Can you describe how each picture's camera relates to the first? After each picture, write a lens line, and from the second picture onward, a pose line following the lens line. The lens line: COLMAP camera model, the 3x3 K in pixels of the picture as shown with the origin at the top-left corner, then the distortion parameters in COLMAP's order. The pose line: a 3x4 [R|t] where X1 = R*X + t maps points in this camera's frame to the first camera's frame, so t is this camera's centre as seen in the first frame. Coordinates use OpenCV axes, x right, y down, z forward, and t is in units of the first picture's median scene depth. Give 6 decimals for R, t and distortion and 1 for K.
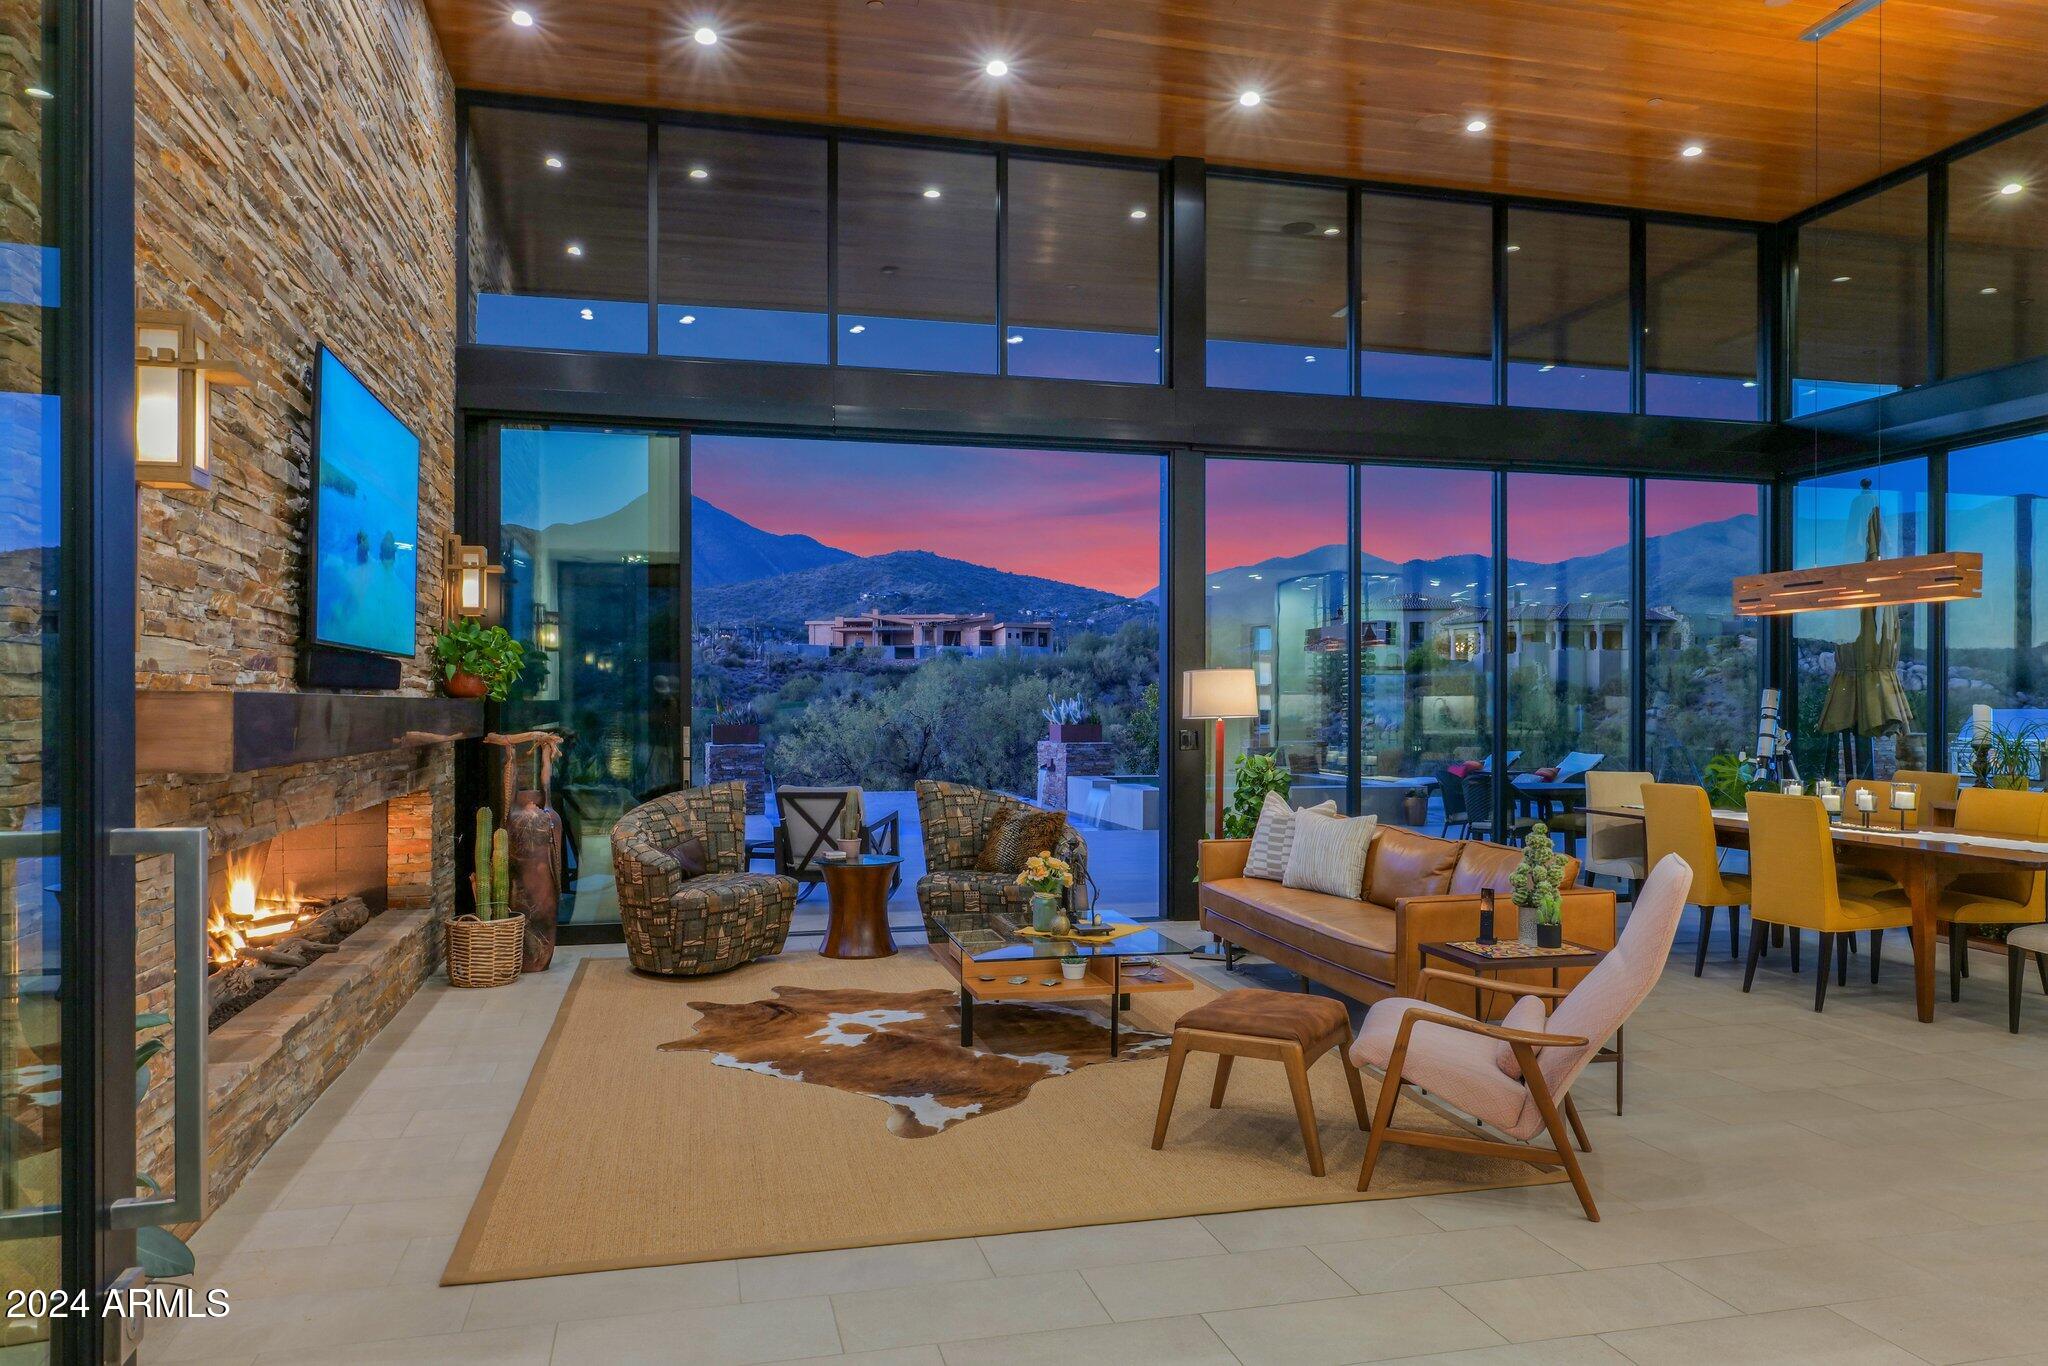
lens RADIAL K [[1390.9, 0, 1024.4], [0, 1390.9, 711.1], [0, 0, 1]] dist [-0.002175, 0.000458]
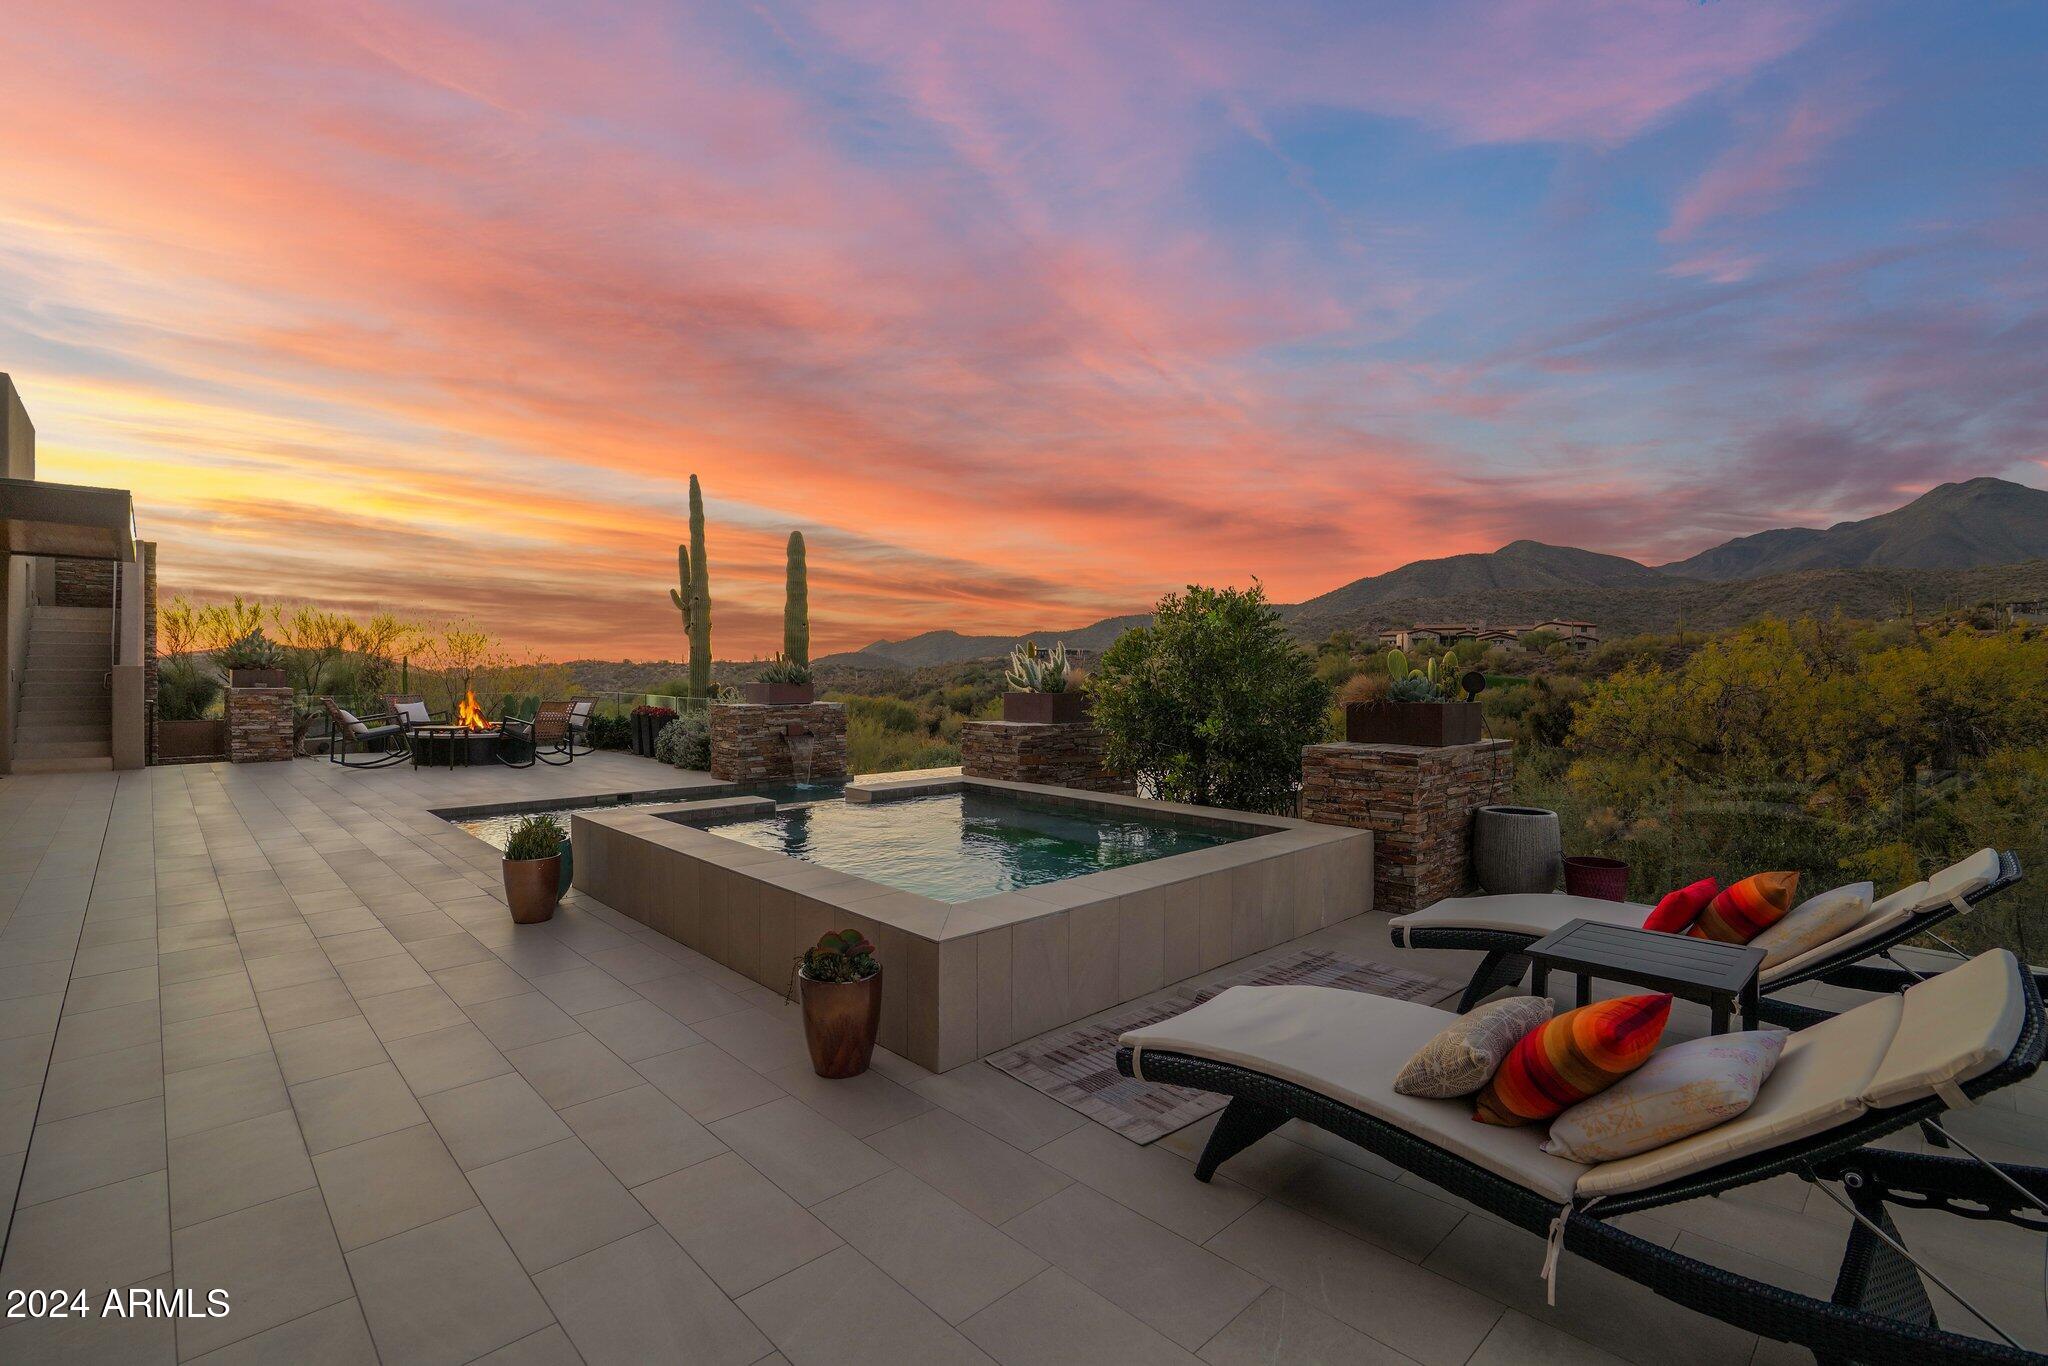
lens RADIAL K [[935.8, 0, 1028.7], [0, 935.8, 683.6], [0, 0, 1]] dist [-0.027021, 0.006951]
pose [[0.497213, 0.016561, -0.867471, 1.131734], [-0.010482, 0.999860, 0.013080, 0.001163], [0.867565, 0.002589, 0.497316, 2.279727]]
